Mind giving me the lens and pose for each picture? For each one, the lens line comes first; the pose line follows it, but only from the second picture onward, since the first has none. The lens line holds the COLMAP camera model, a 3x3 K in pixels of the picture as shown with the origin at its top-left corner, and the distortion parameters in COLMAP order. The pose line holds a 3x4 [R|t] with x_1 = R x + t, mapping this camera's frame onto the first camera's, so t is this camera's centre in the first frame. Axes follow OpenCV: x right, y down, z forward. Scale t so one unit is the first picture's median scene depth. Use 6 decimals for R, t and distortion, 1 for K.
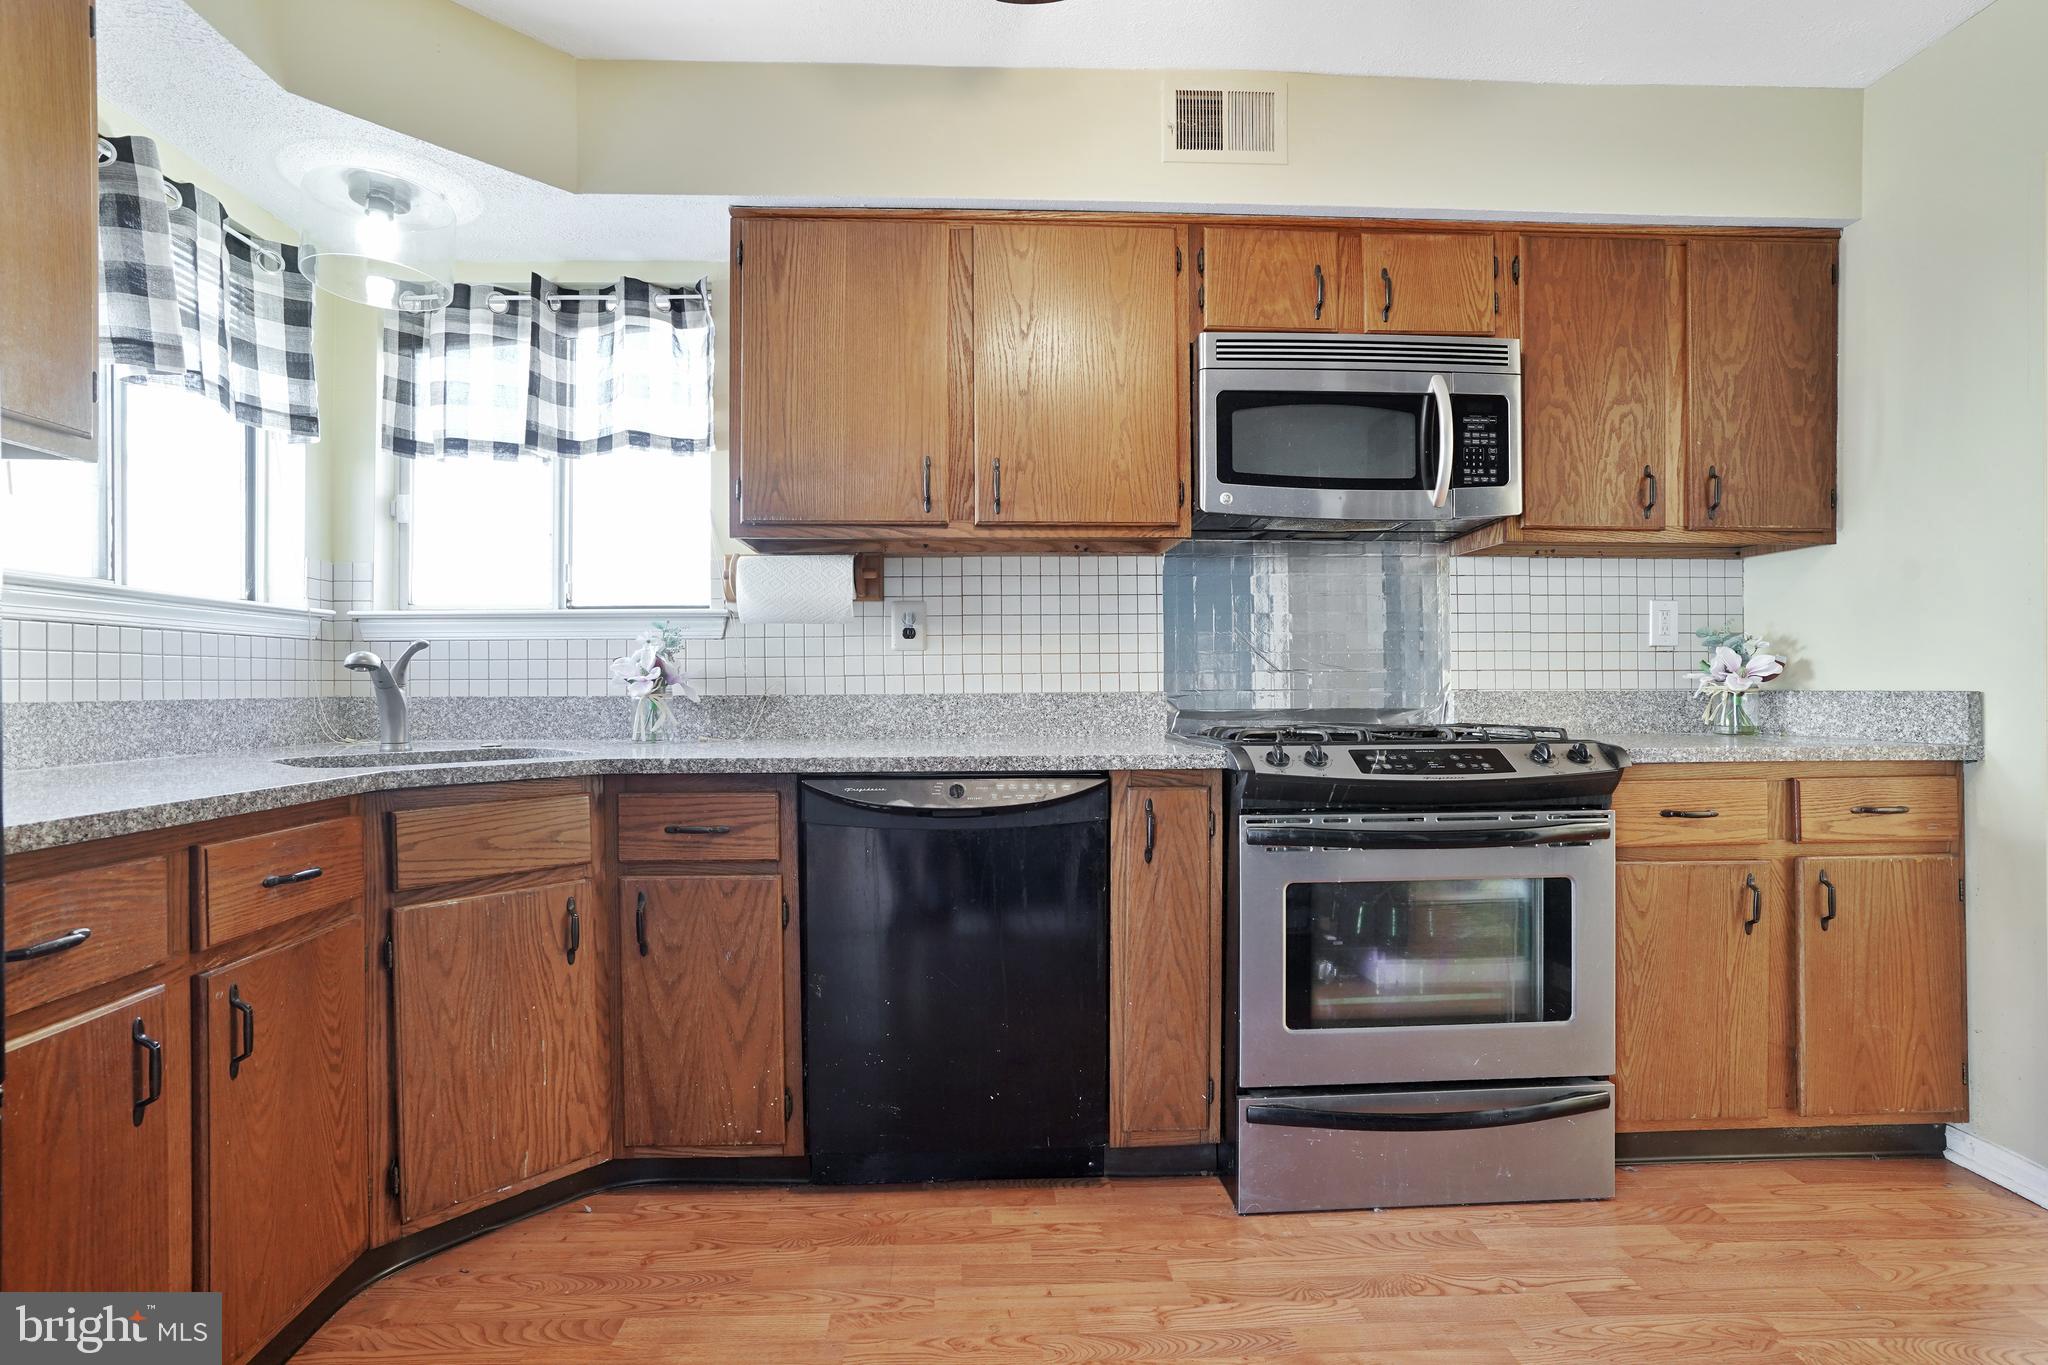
lens RADIAL K [[1021.3, 0, 1010.5], [0, 1021.3, 682.2], [0, 0, 1]] dist [-0.054435, 0.026377]
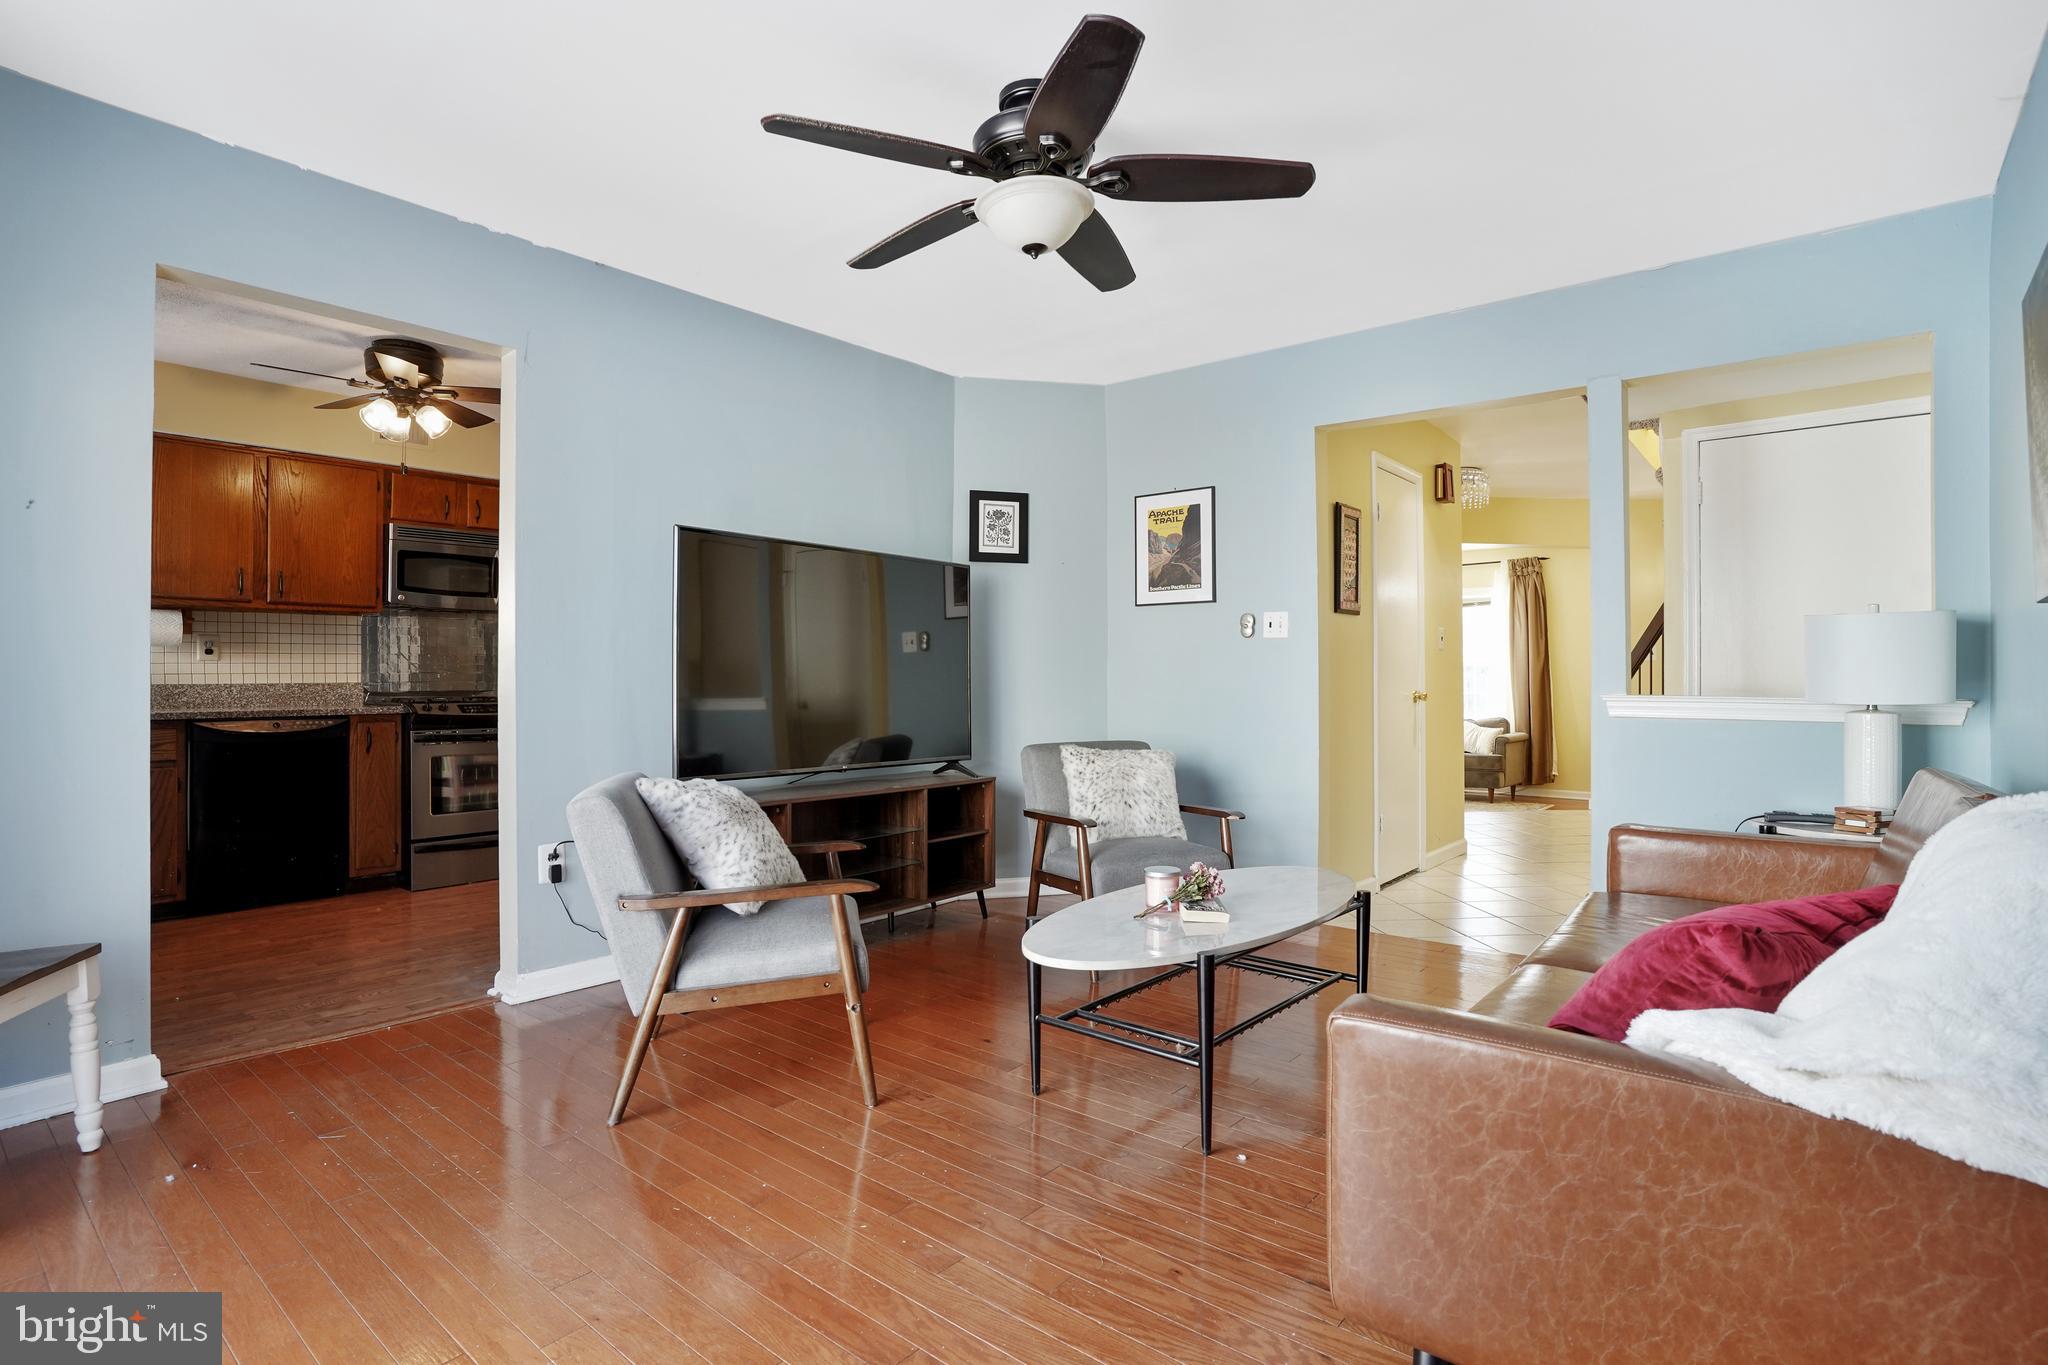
lens RADIAL K [[1021.3, 0, 1010.5], [0, 1021.3, 682.2], [0, 0, 1]] dist [-0.054435, 0.026377]
pose [[0.691279, 0.001663, 0.722587, -0.453406], [-0.004109, 0.999990, 0.001630, -0.000658], [-0.722577, -0.004096, 0.691279, -1.488109]]
